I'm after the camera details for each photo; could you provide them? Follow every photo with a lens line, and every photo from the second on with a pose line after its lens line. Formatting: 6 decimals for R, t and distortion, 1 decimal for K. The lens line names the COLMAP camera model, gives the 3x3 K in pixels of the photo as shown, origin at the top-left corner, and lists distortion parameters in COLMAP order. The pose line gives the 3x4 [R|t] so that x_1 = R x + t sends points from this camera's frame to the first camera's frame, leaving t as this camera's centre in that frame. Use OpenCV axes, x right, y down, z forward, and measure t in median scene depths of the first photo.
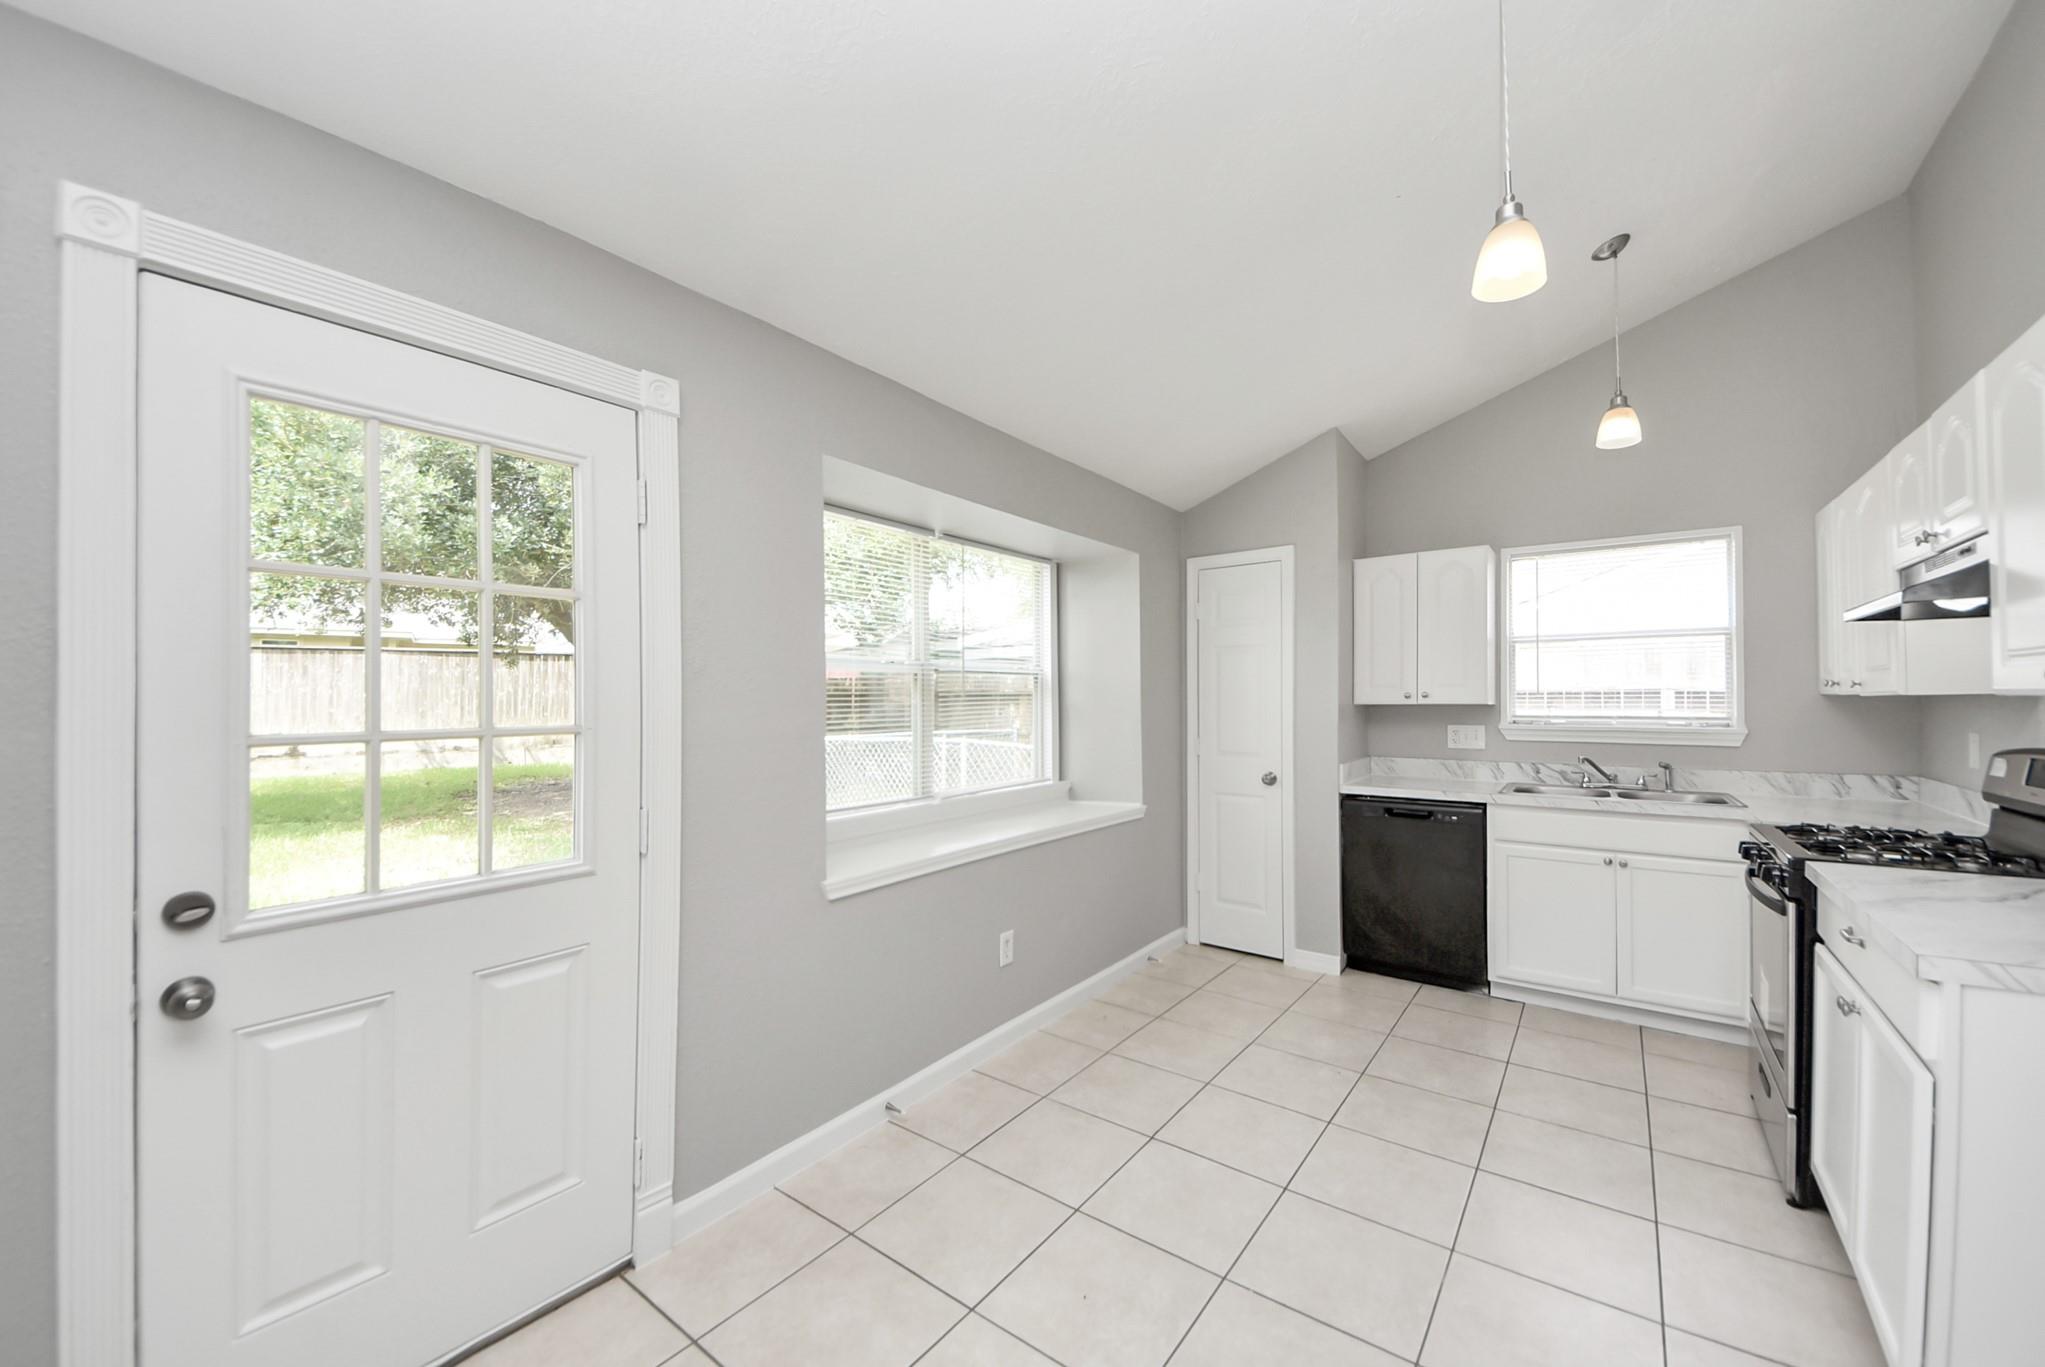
lens RADIAL K [[763.9, 0, 992.0], [0, 763.9, 694.6], [0, 0, 1]] dist [-0.001705, -0.002350]
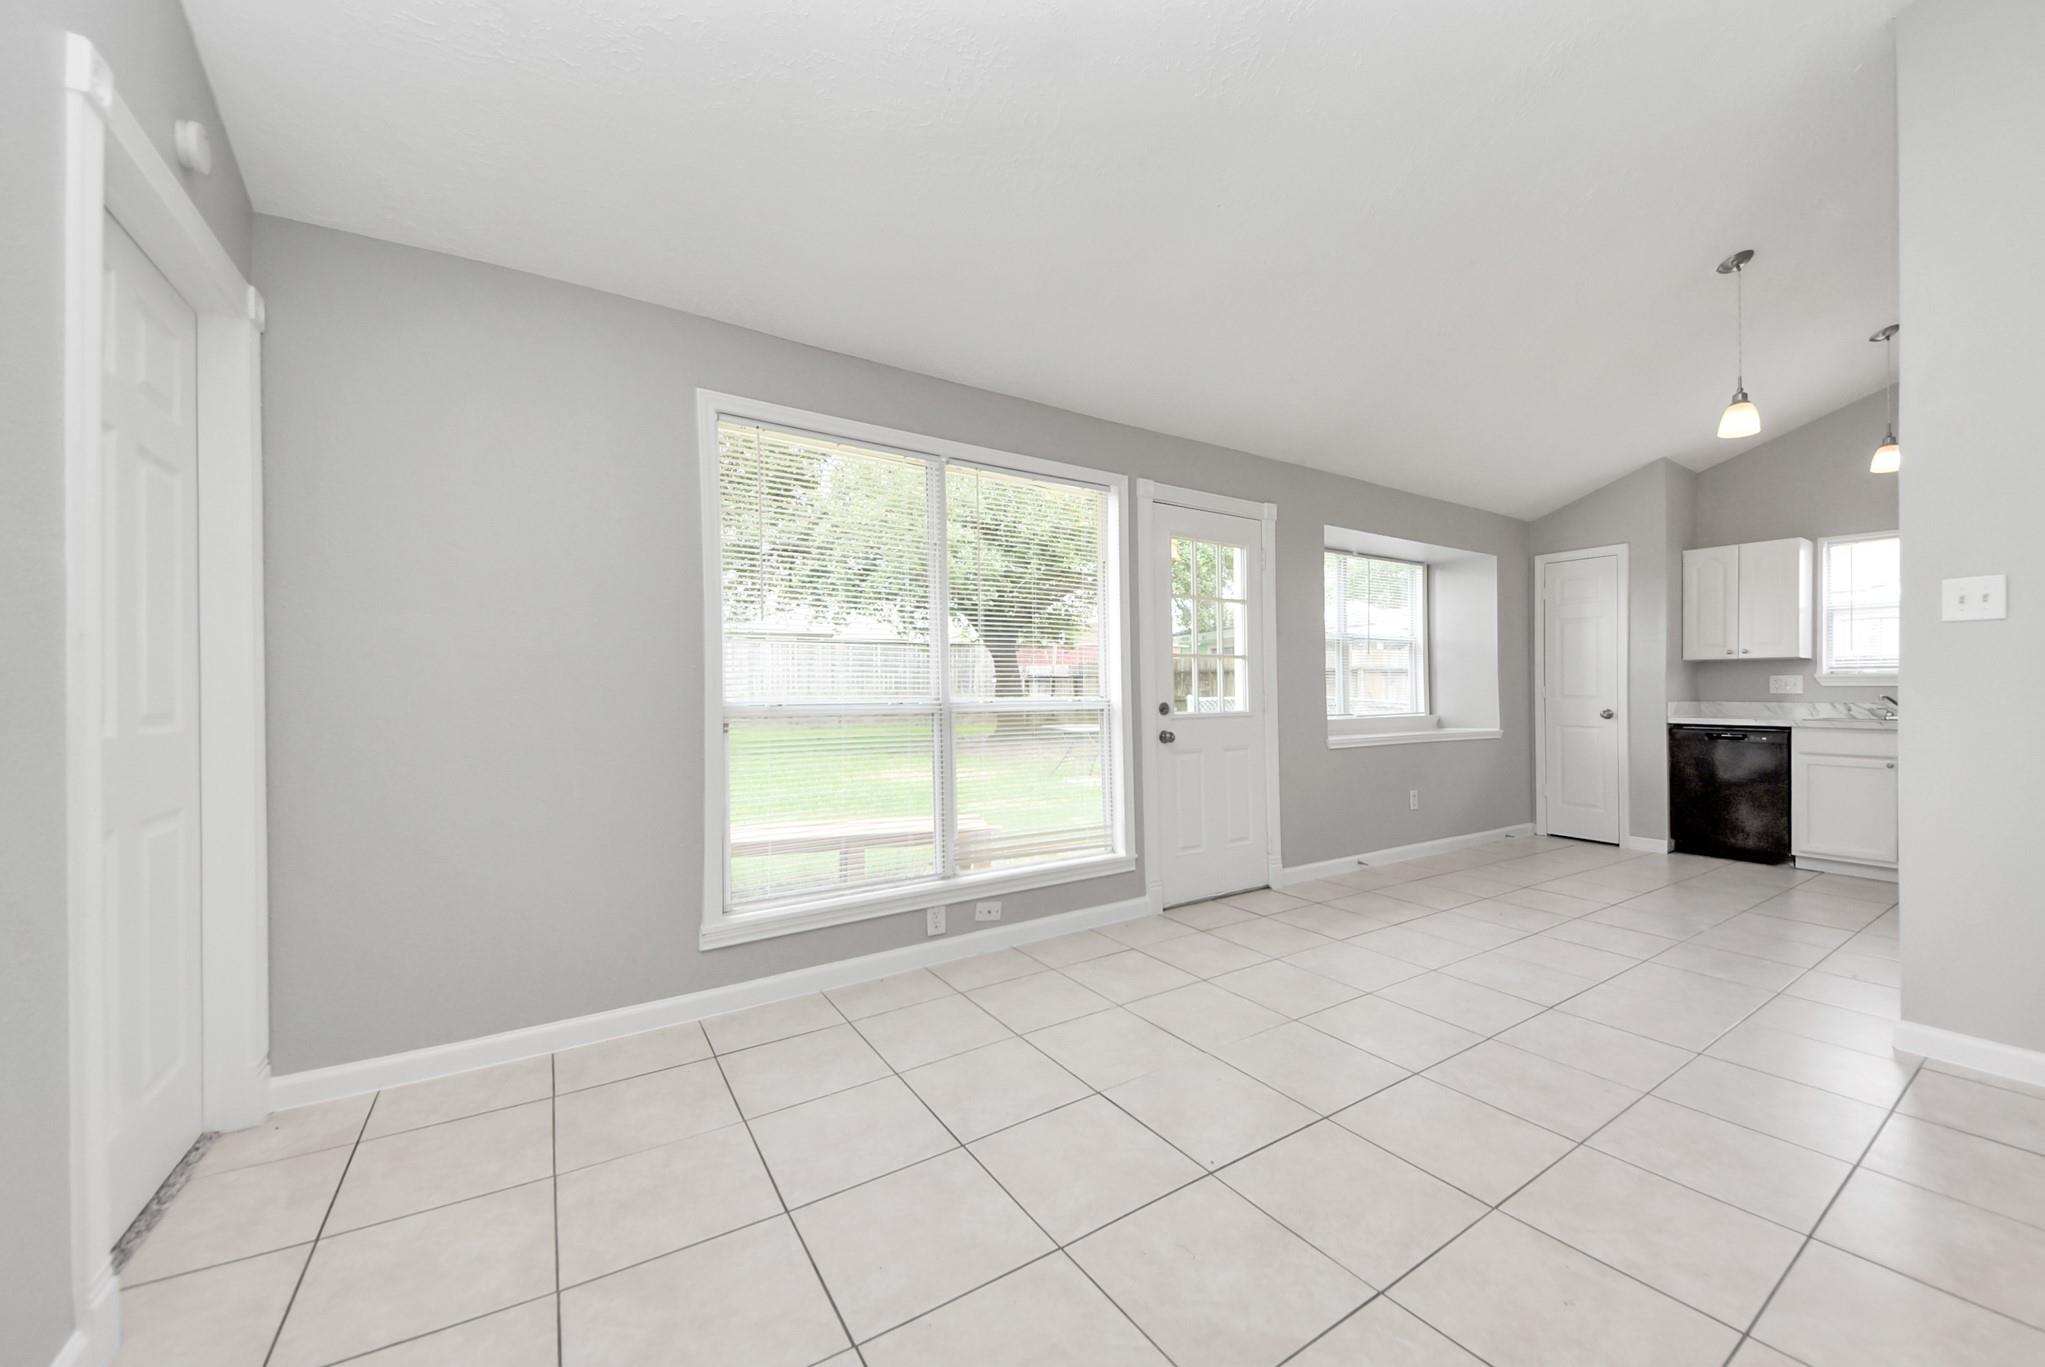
lens RADIAL K [[763.9, 0, 1001.2], [0, 763.9, 683.2], [0, 0, 1]] dist [-0.001705, -0.002350]
pose [[0.940663, 0.000138, -0.339342, -0.214865], [-0.001207, 0.999995, -0.002940, 0.064296], [0.339340, 0.003175, 0.940658, -0.723908]]
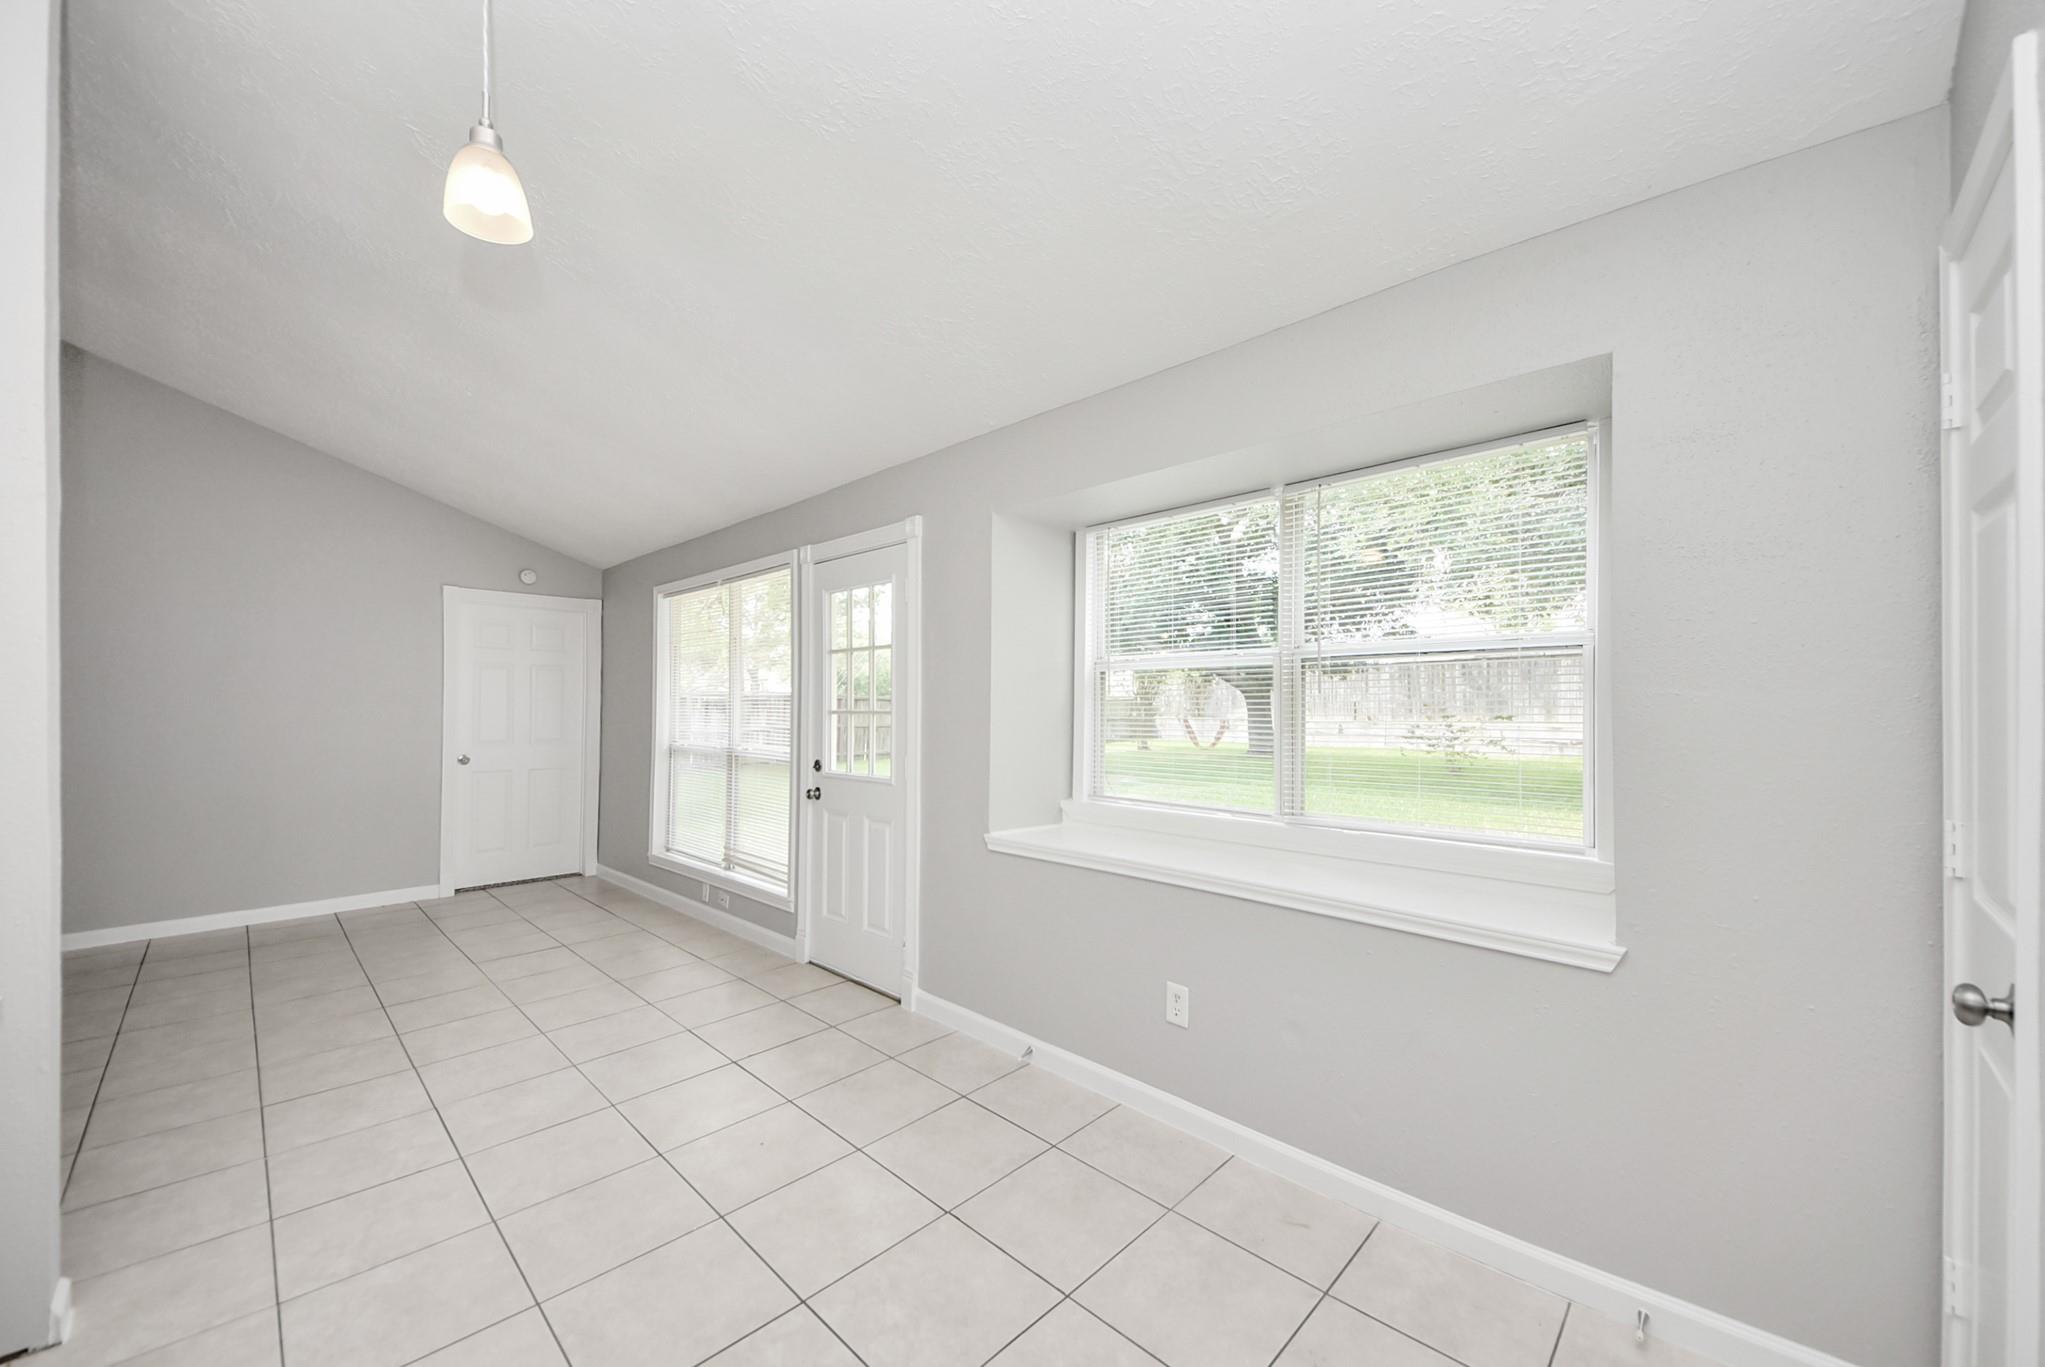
lens RADIAL K [[763.9, 0, 1052.9], [0, 763.9, 703.4], [0, 0, 1]] dist [-0.001705, -0.002350]
pose [[-0.078951, -0.003529, -0.996872, 0.670119], [0.003356, 0.999987, -0.003806, 0.014247], [0.996873, -0.003646, -0.078938, 0.750831]]
